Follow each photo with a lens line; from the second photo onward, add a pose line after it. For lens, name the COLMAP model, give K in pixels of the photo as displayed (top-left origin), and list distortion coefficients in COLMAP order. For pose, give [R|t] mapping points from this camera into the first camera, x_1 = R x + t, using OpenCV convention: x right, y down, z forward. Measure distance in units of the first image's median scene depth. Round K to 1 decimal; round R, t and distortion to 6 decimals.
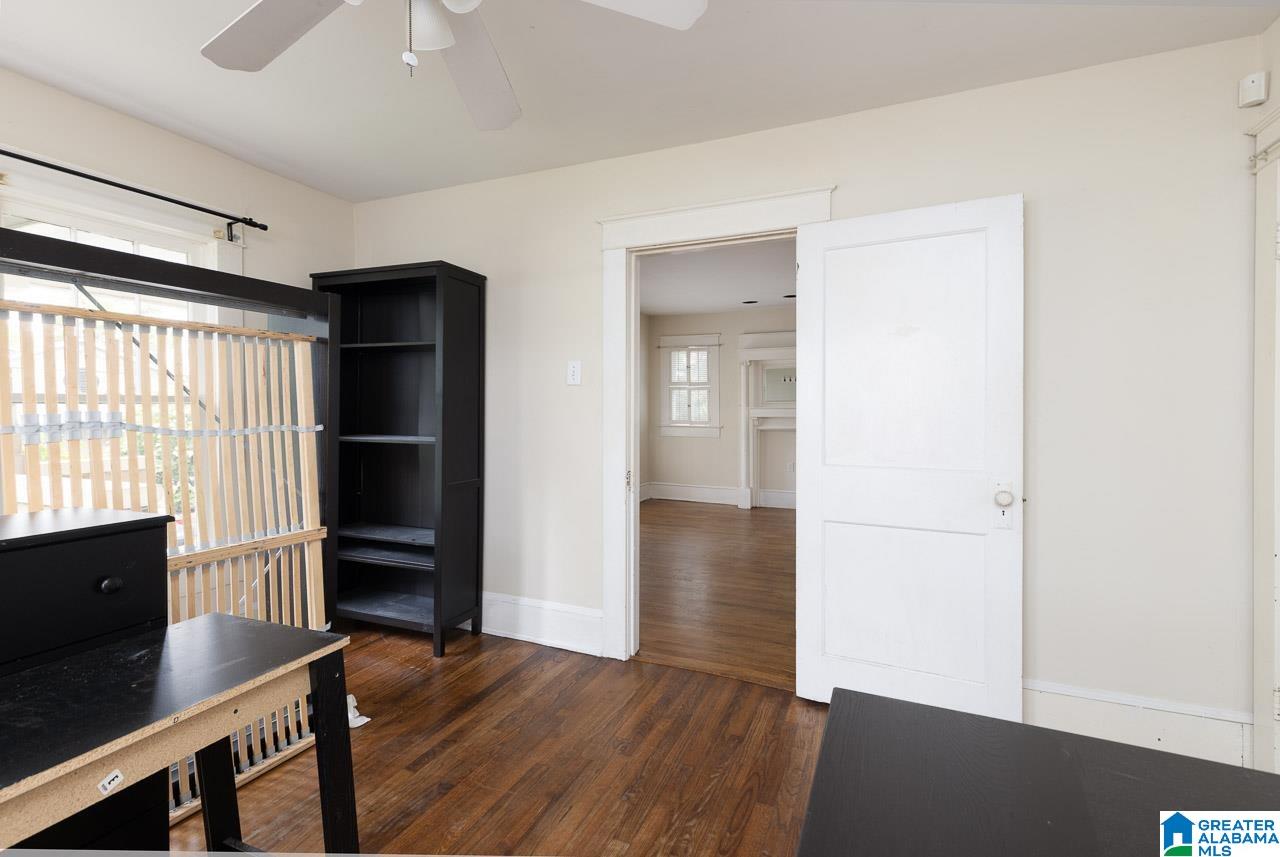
lens RADIAL K [[587.9, 0, 643.8], [0, 587.9, 425.0], [0, 0, 1]] dist [0.012435, -0.000193]
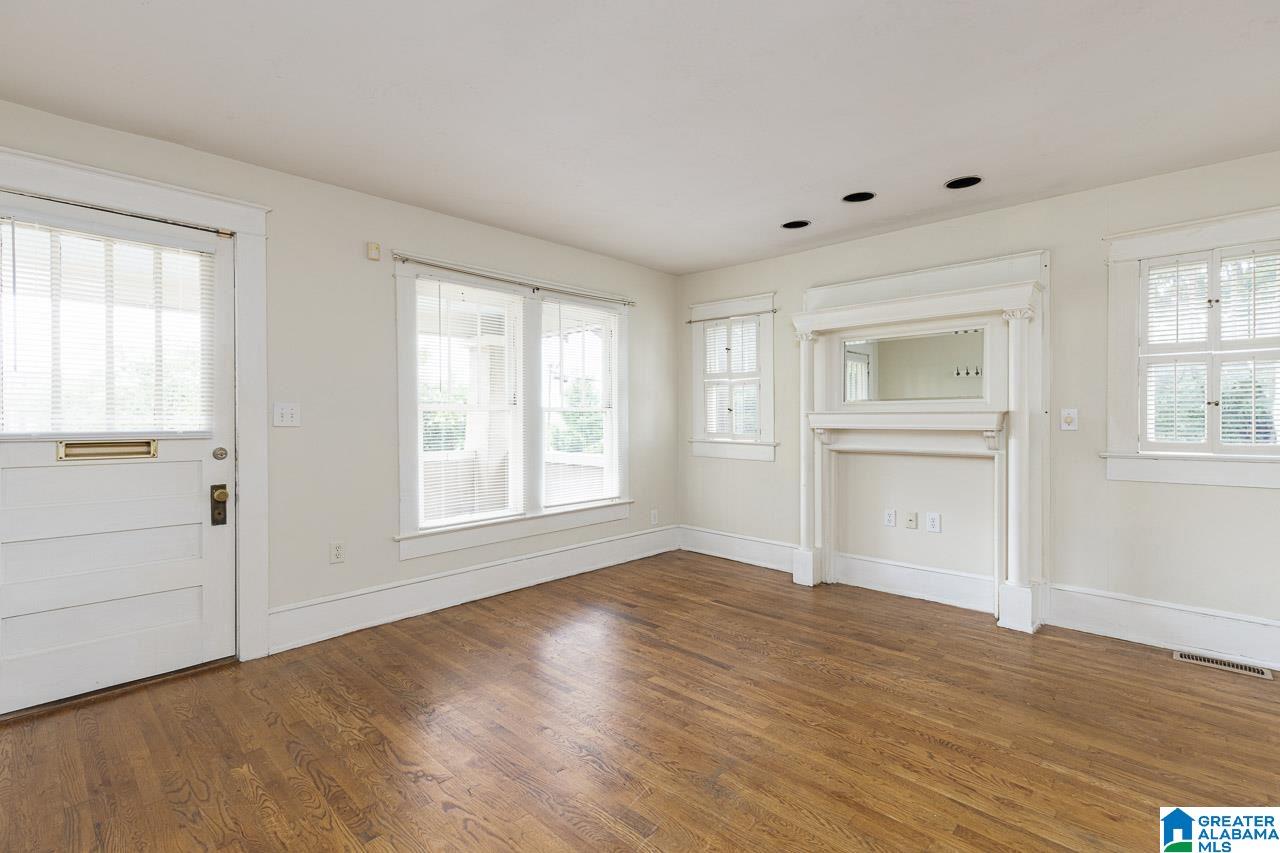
lens RADIAL K [[587.9, 0, 629.9], [0, 587.9, 423.6], [0, 0, 1]] dist [0.012435, -0.000193]
pose [[0.929315, -0.000063, -0.369289, 0.213438], [-0.005983, 0.999866, -0.015227, -0.007482], [0.369240, 0.016360, 0.929190, 0.367033]]
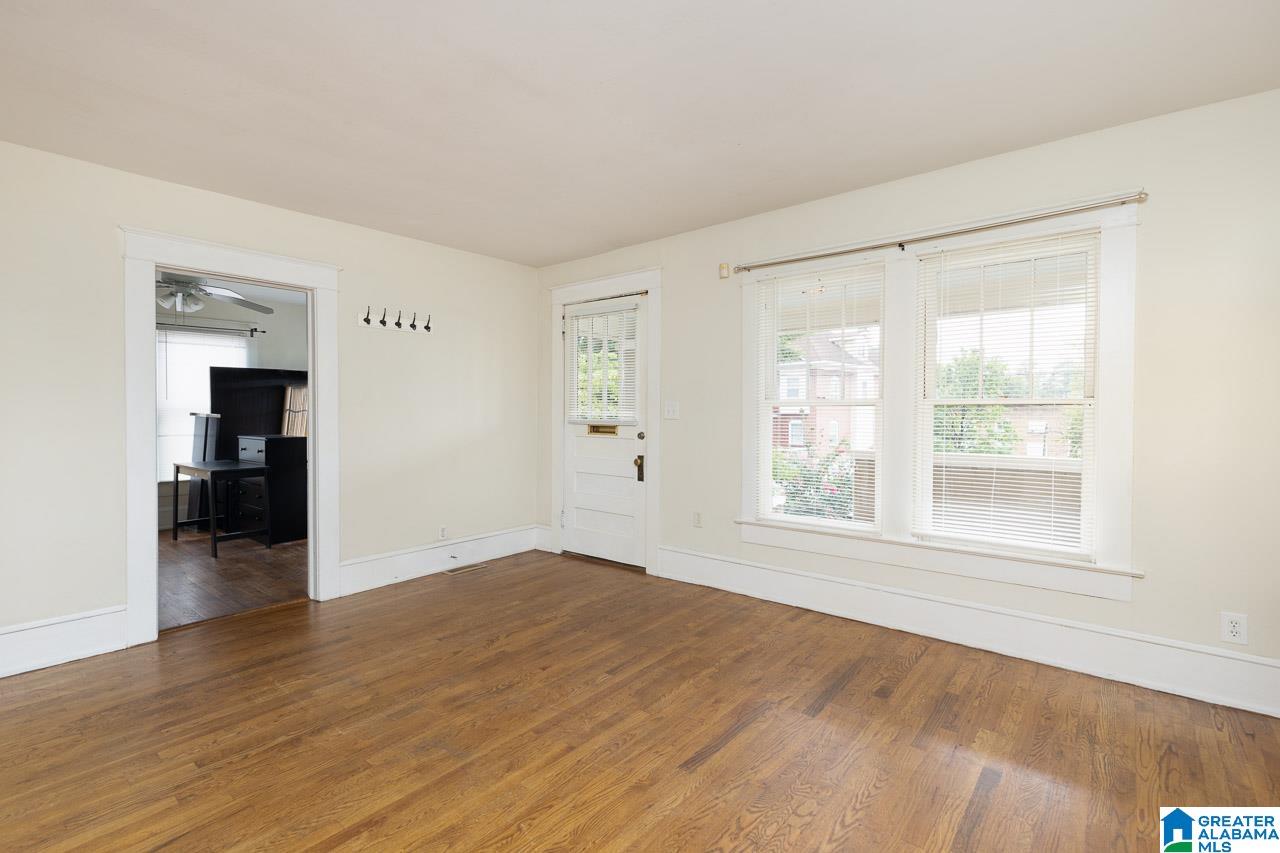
lens RADIAL K [[587.9, 0, 636.9], [0, 587.9, 424.5], [0, 0, 1]] dist [0.012435, -0.000193]
pose [[-0.301017, 0.017264, -0.953462, 0.388240], [-0.027102, 0.999277, 0.026650, -0.019069], [0.953233, 0.033863, -0.300332, 0.788283]]
